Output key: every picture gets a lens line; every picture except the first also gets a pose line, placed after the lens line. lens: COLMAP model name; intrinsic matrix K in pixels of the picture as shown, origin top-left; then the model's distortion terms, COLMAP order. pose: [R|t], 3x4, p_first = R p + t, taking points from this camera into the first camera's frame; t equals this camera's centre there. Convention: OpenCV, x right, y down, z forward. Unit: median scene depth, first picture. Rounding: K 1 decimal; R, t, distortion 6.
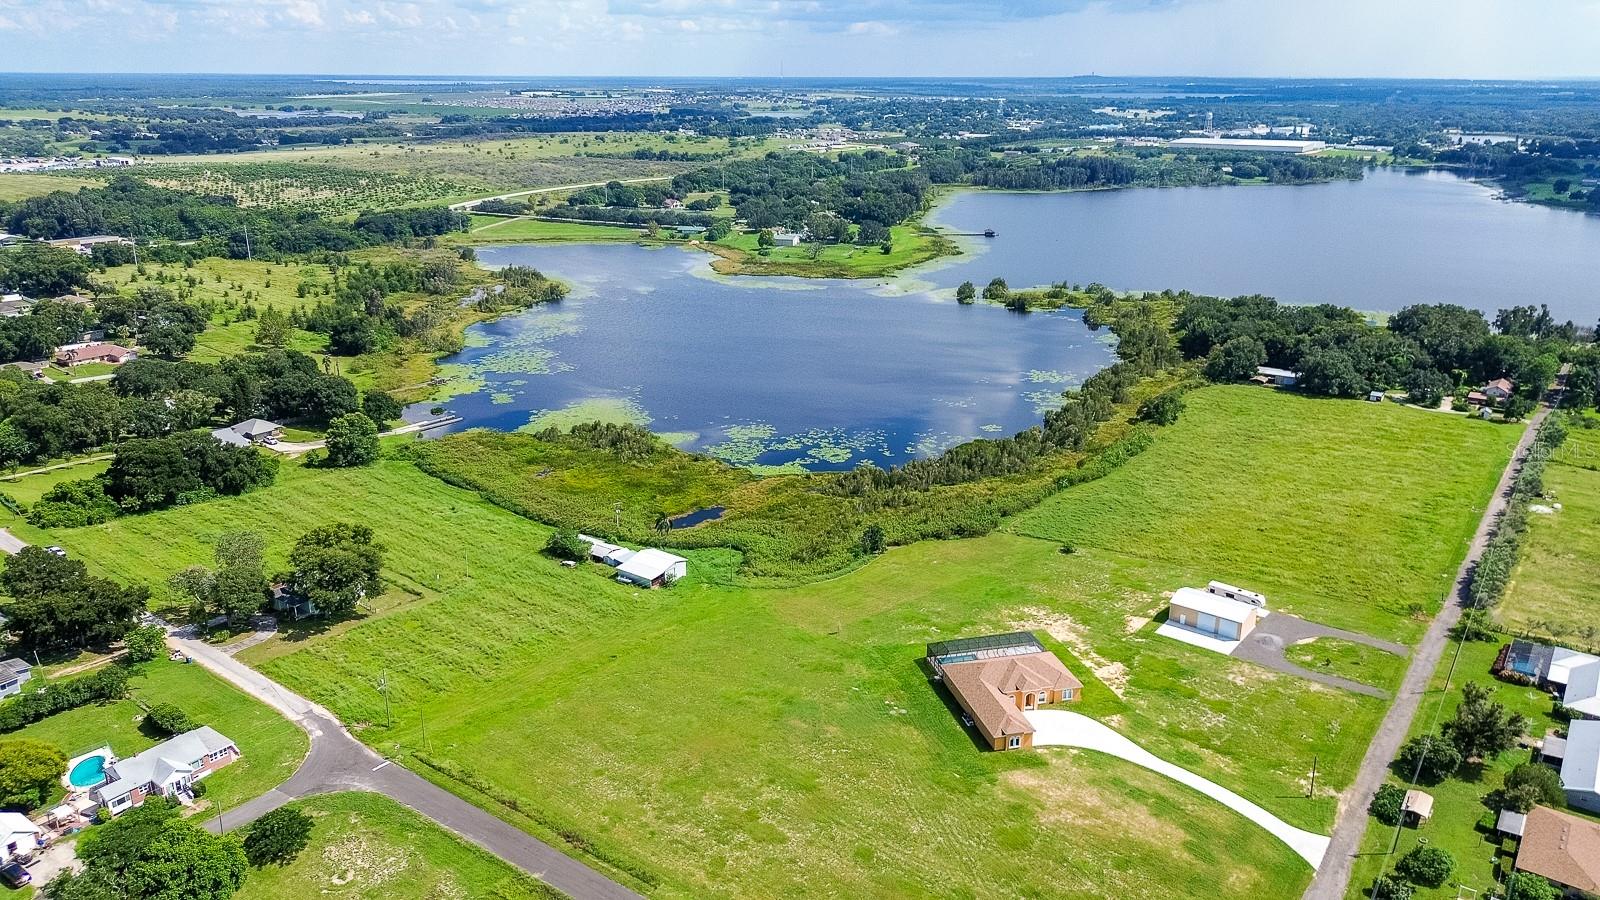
lens RADIAL K [[1137.0, 0, 804.7], [0, 1137.0, 448.0], [0, 0, 1]] dist [0.074534, -0.080230]
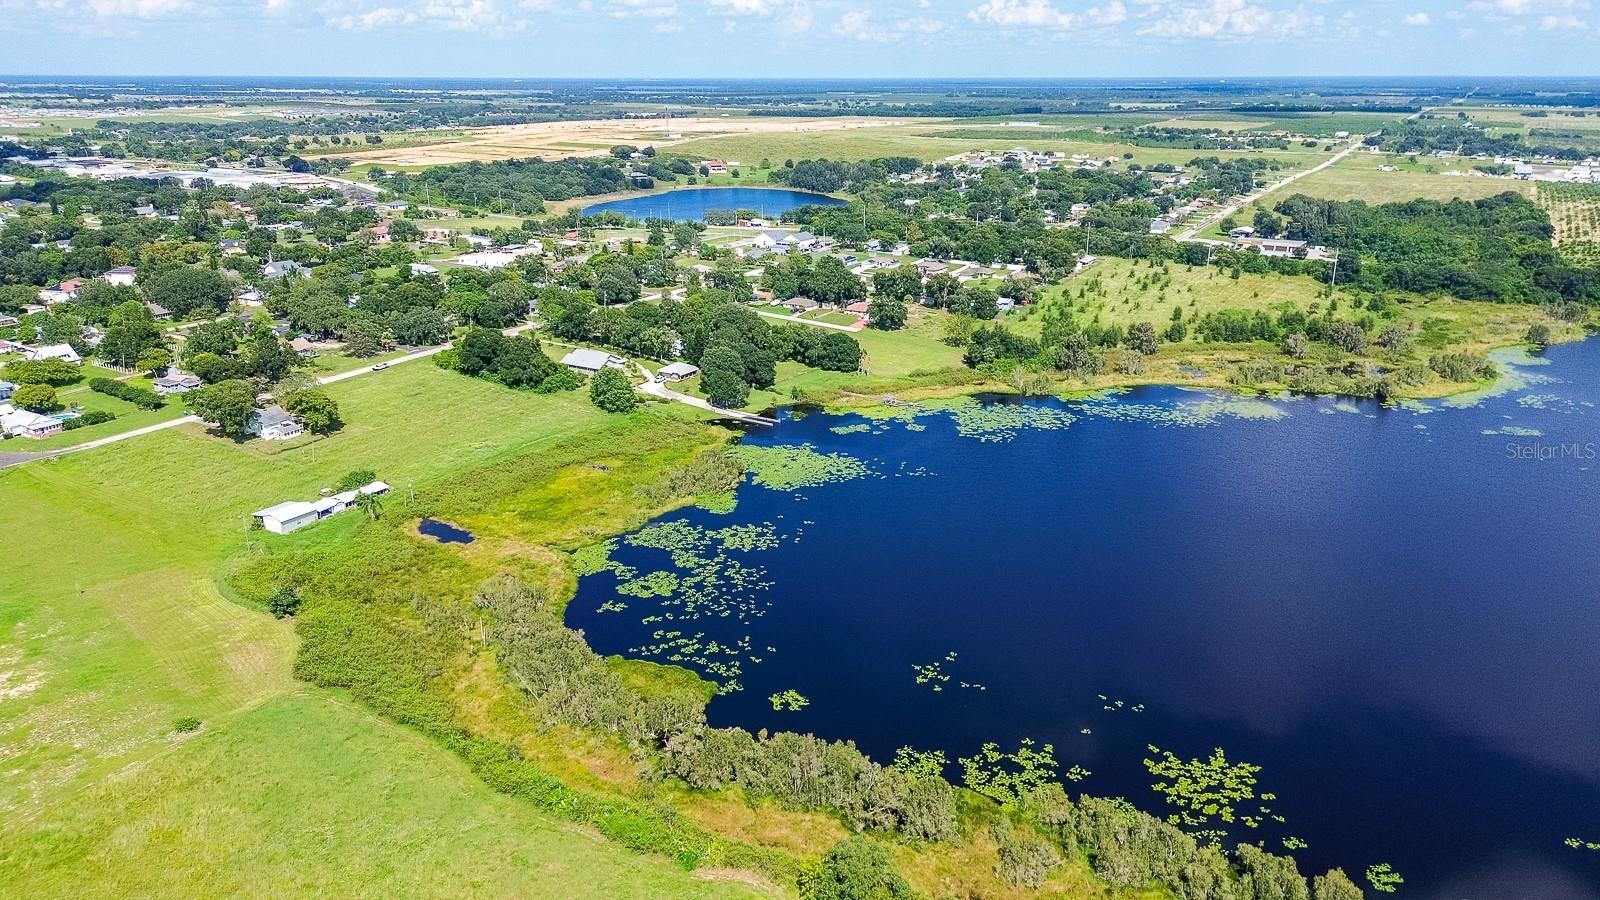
lens RADIAL K [[1137.0, 0, 804.7], [0, 1137.0, 448.0], [0, 0, 1]] dist [0.074534, -0.080230]
pose [[0.092751, 0.309163, -0.946475, 0.774351], [-0.313692, 0.911238, 0.266912, -0.334105], [0.944984, 0.272145, 0.181500, 1.013247]]
